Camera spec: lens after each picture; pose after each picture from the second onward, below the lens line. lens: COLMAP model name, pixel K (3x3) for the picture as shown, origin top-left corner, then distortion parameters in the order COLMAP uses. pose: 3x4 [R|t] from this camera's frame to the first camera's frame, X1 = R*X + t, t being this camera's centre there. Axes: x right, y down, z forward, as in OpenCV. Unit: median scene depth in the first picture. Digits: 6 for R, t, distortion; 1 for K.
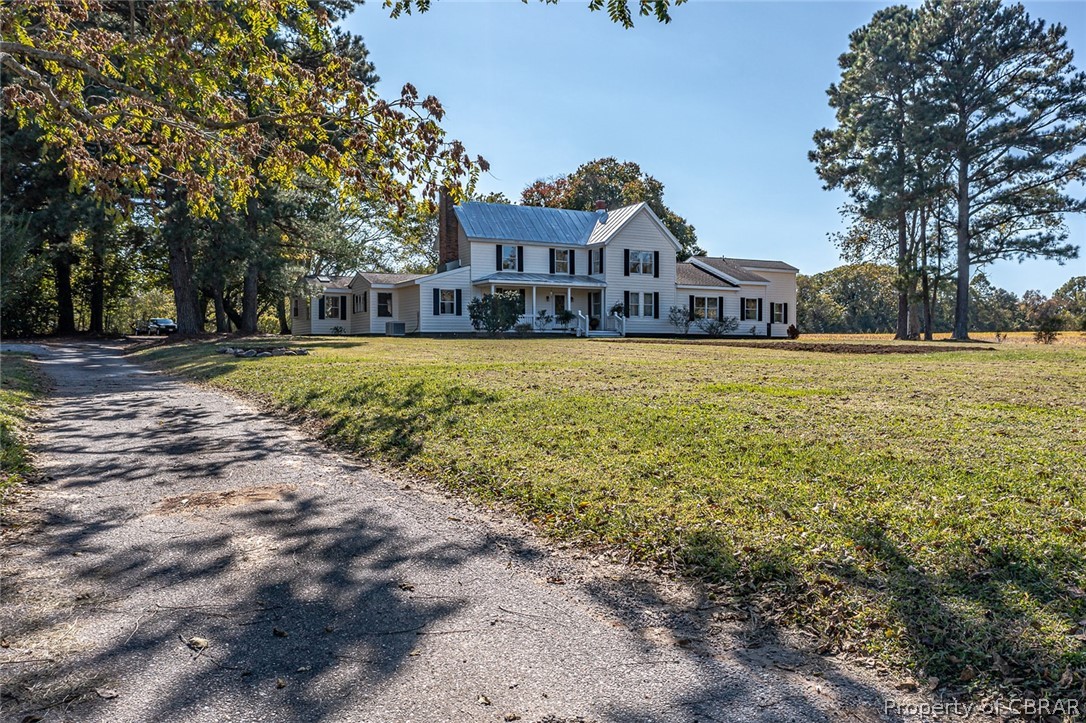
lens RADIAL K [[863.3, 0, 542.9], [0, 863.3, 359.2], [0, 0, 1]] dist [-0.008877, -0.007080]
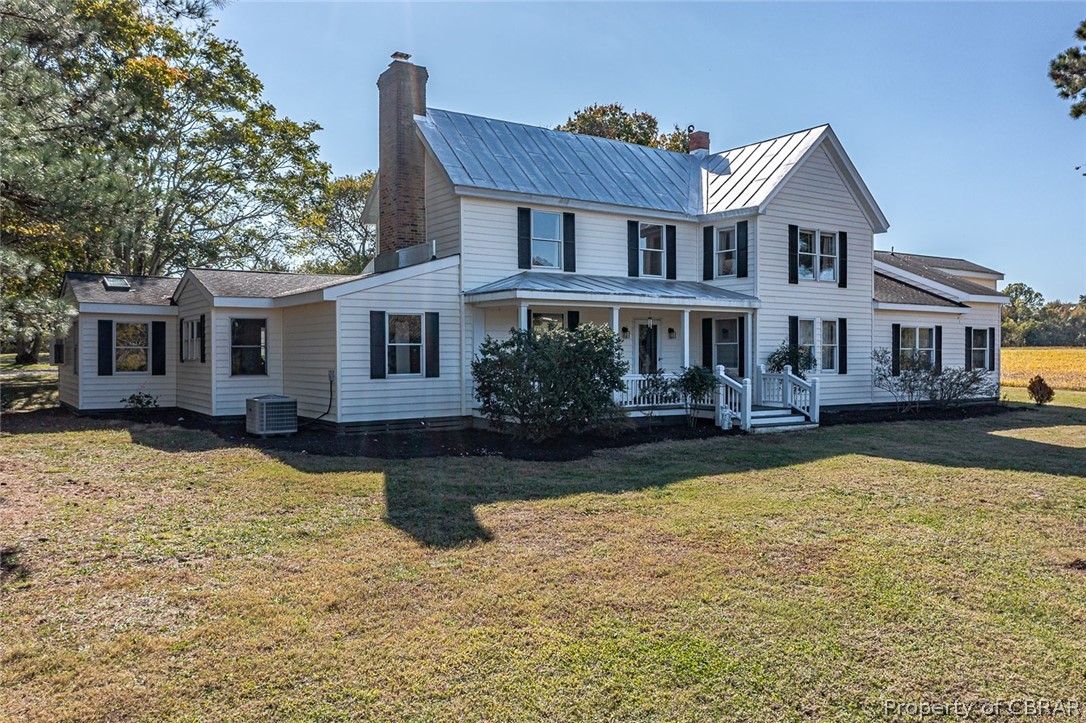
lens RADIAL K [[863.3, 0, 543.1], [0, 863.3, 362.1], [0, 0, 1]] dist [-0.008877, -0.007080]
pose [[0.994014, -0.000301, 0.109253, -0.085328], [0.000138, 0.999999, 0.001503, -0.055314], [-0.109253, -0.001479, 0.994013, 0.557812]]
